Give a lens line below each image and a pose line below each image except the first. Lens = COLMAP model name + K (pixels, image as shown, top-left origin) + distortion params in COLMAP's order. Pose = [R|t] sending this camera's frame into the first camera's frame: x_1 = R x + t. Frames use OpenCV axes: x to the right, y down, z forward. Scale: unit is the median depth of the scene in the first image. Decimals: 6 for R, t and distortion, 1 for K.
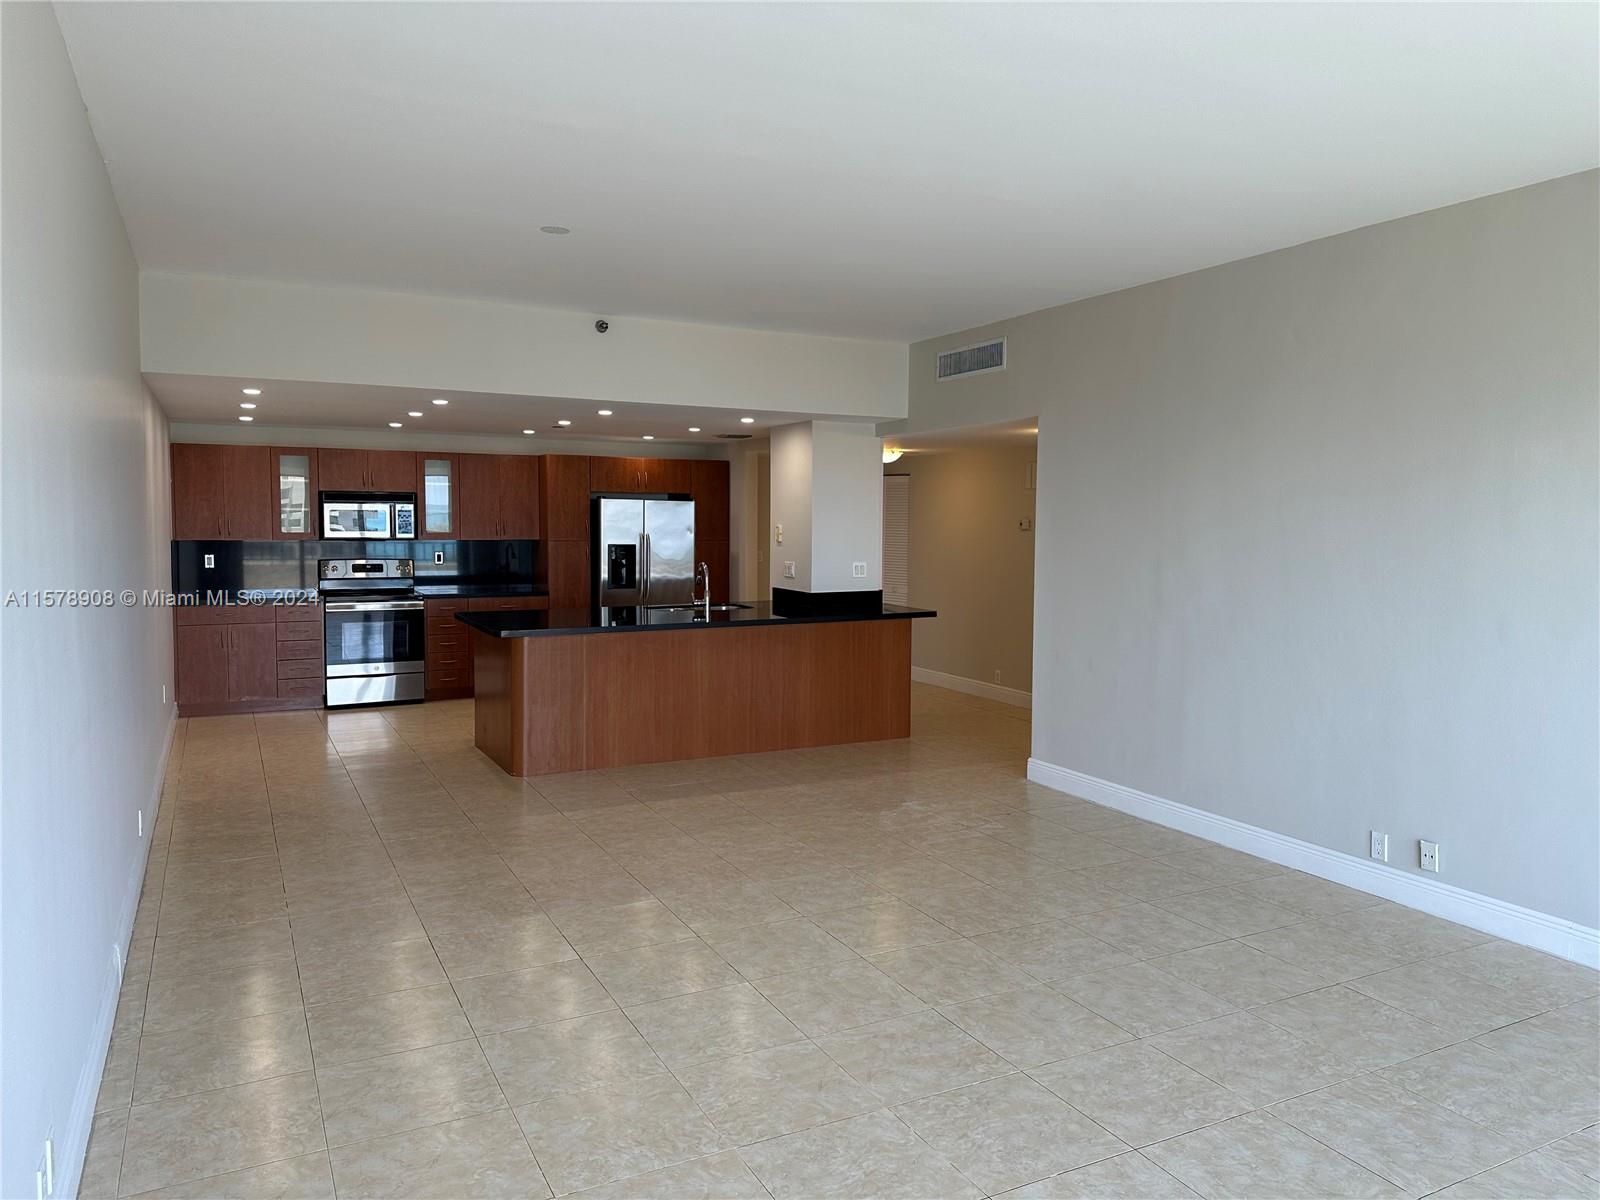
lens RADIAL K [[1125.5, 0, 819.1], [0, 1125.5, 594.2], [0, 0, 1]] dist [0.077046, -0.129577]
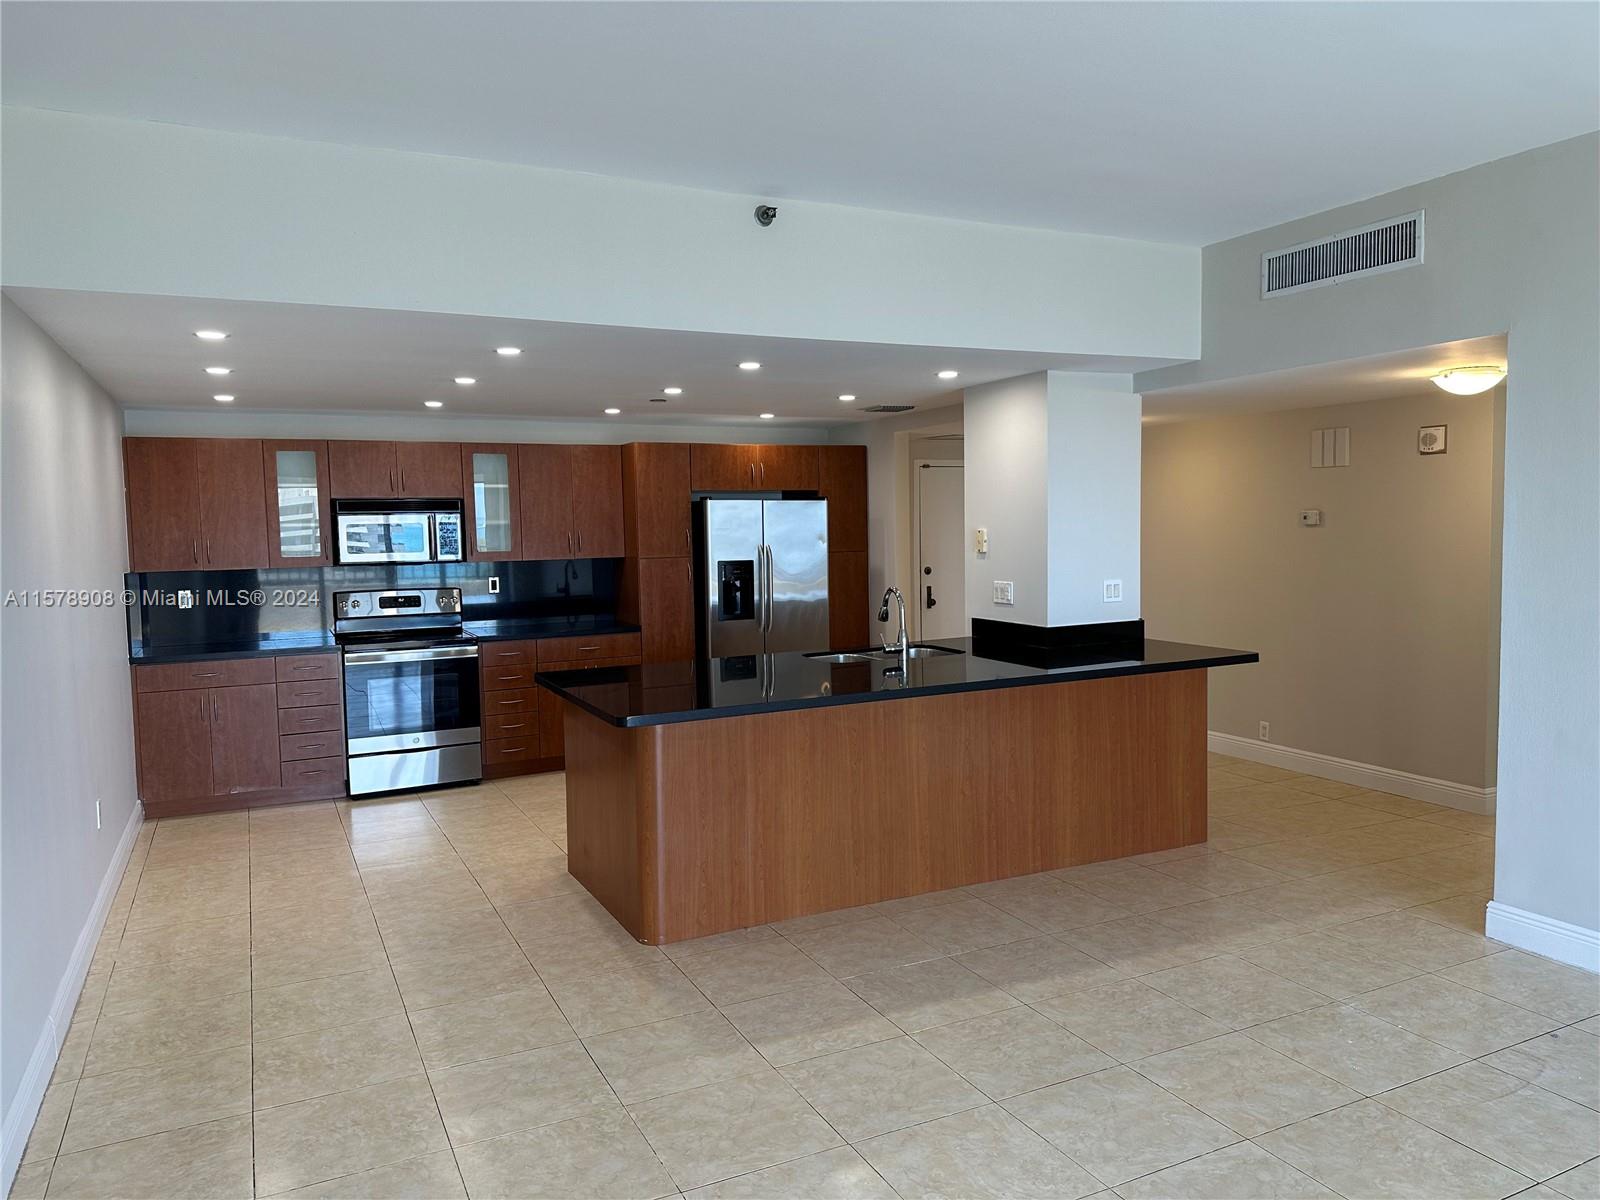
lens RADIAL K [[1119.6, 0, 804.2], [0, 1119.6, 599.1], [0, 0, 1]] dist [0.082597, -0.126522]
pose [[0.999252, -0.025586, -0.028987, -0.116197], [0.025647, 0.999670, 0.001742, -0.020120], [0.028933, -0.002484, 0.999578, 0.280350]]
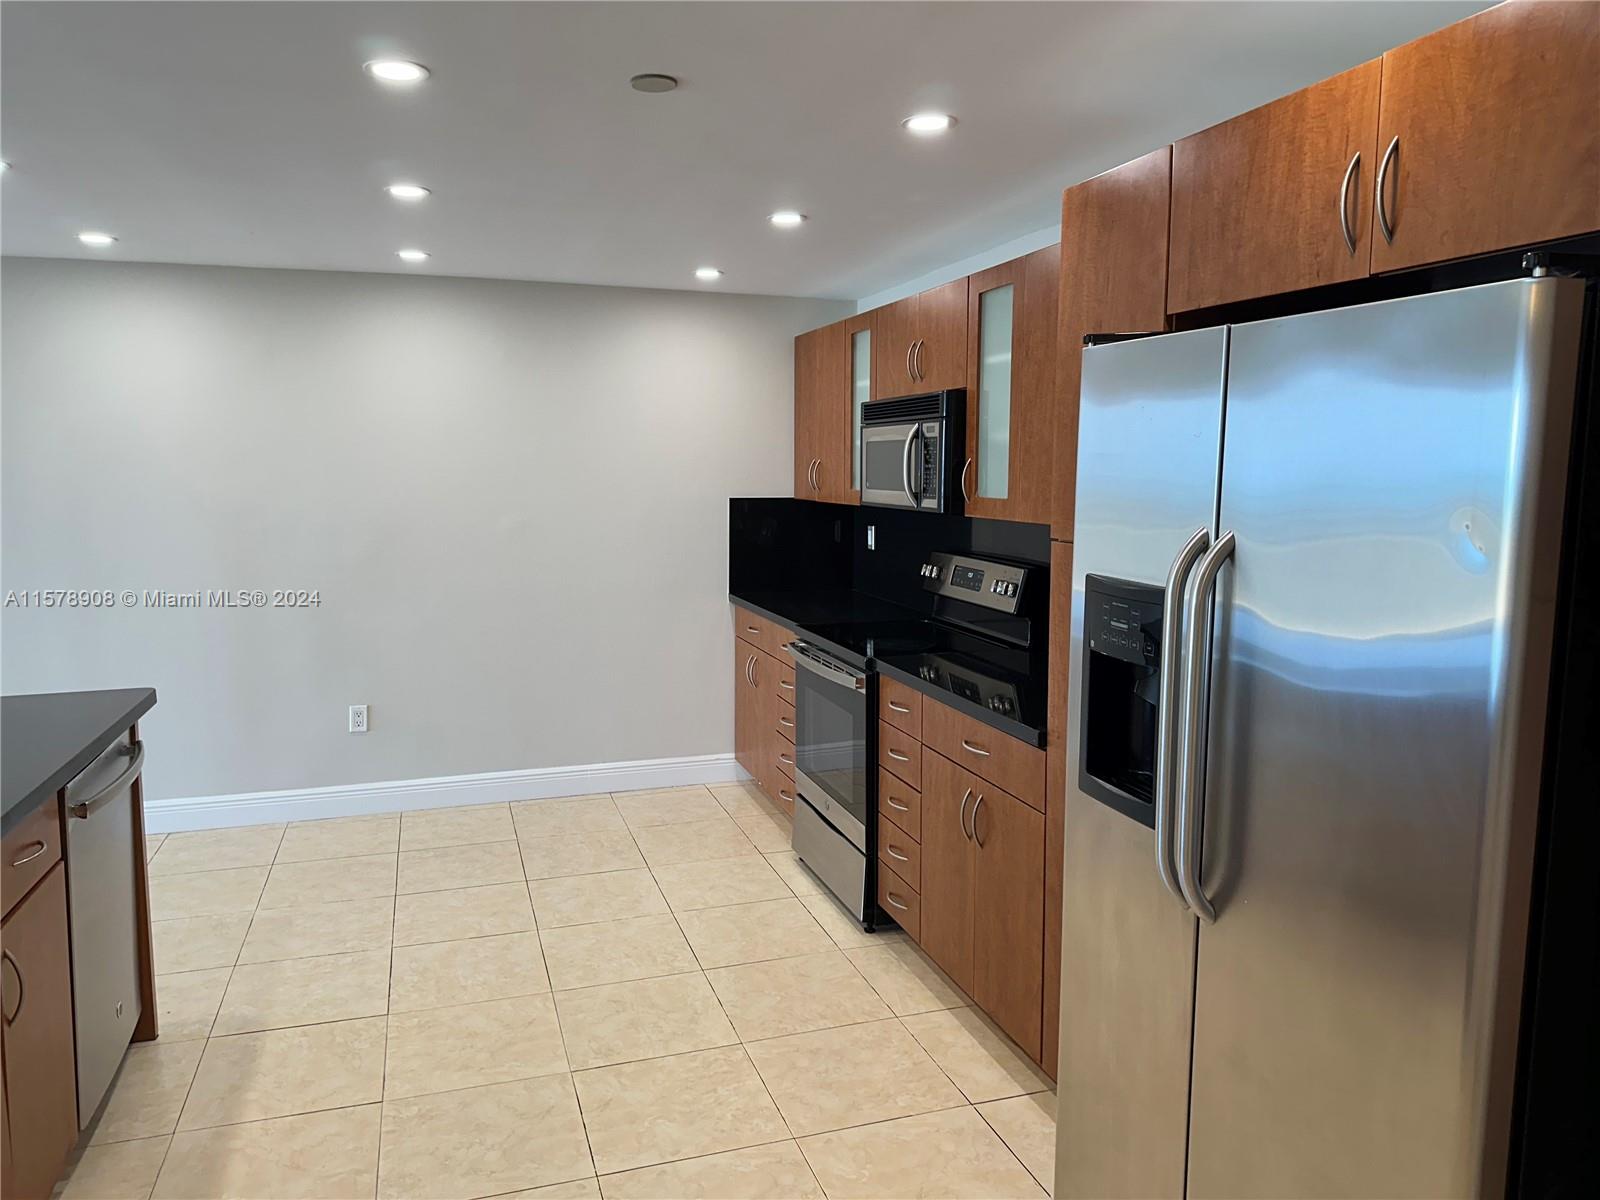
lens RADIAL K [[1119.6, 0, 804.2], [0, 1119.6, 599.1], [0, 0, 1]] dist [0.082597, -0.126522]
pose [[-0.177659, 0.111590, -0.977745, 0.019855], [-0.066064, 0.989956, 0.124988, -0.065464], [0.981872, 0.086799, -0.168502, 1.043936]]
